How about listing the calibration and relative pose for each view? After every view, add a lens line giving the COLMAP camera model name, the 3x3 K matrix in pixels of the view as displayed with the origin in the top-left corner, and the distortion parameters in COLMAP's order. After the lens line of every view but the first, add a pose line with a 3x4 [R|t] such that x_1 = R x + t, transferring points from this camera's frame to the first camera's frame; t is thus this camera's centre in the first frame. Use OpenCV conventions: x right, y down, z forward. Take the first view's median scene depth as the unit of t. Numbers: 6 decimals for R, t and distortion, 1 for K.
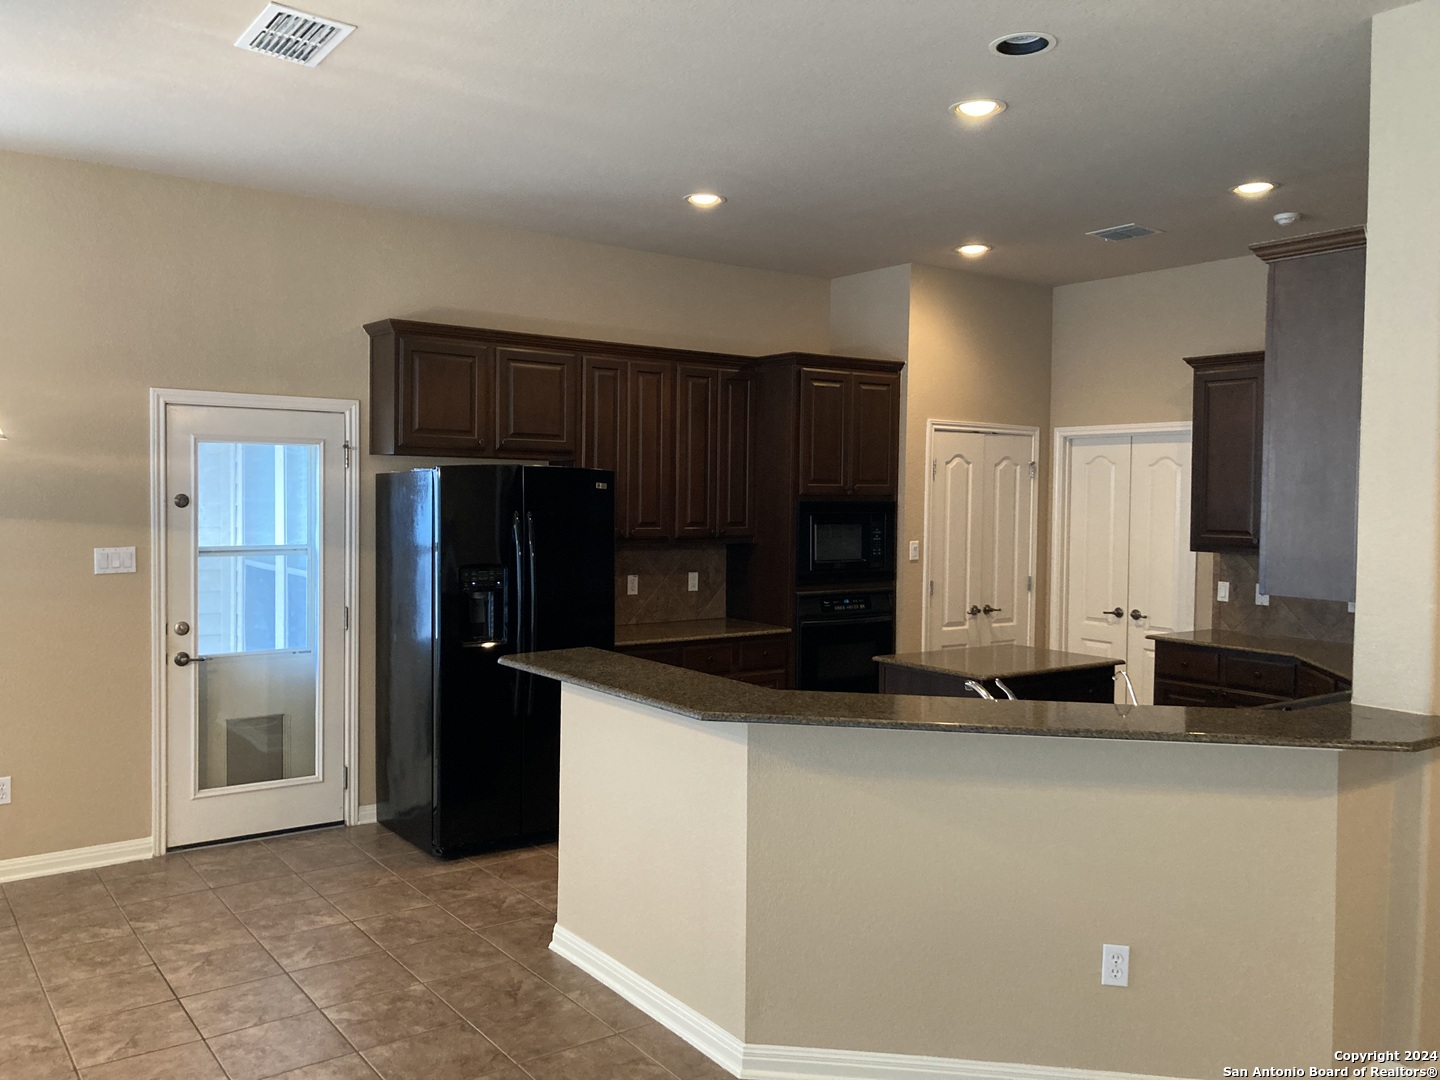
lens RADIAL K [[1162.4, 0, 720.0], [0, 1162.4, 540.0], [0, 0, 1]] dist [0.115014, -0.126583]
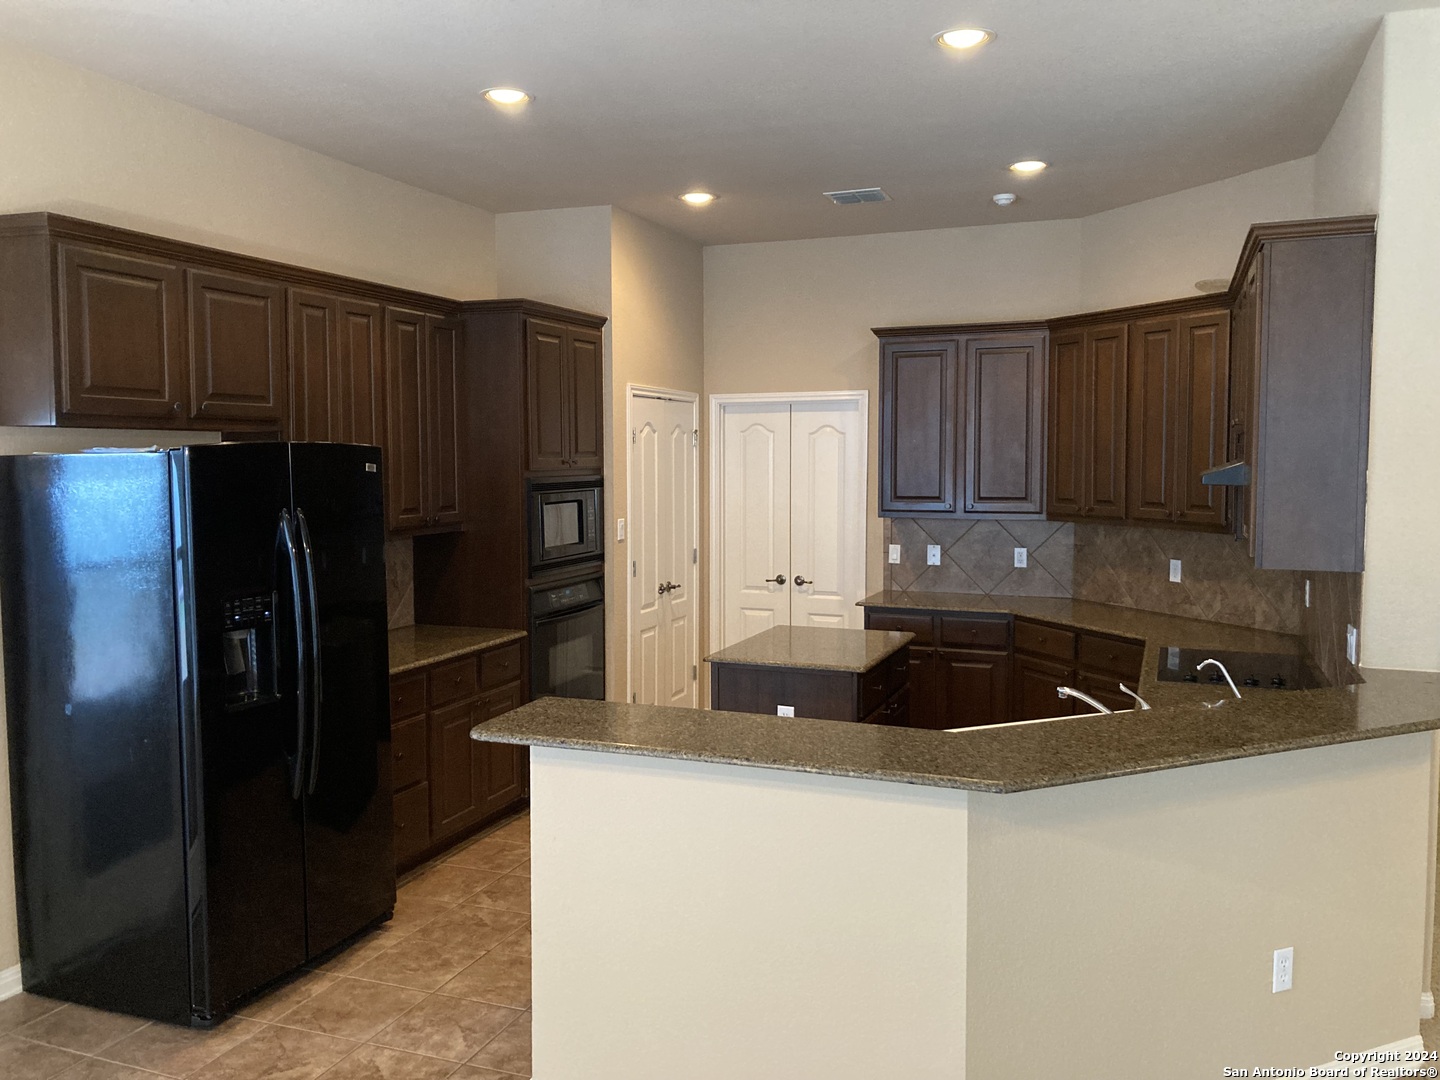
lens RADIAL K [[1162.4, 0, 720.0], [0, 1162.4, 540.0], [0, 0, 1]] dist [0.115014, -0.126583]
pose [[0.845261, -0.054674, 0.531550, -0.256477], [0.034930, 0.998278, 0.047135, -0.023206], [-0.533212, -0.021274, 0.845714, 0.206199]]
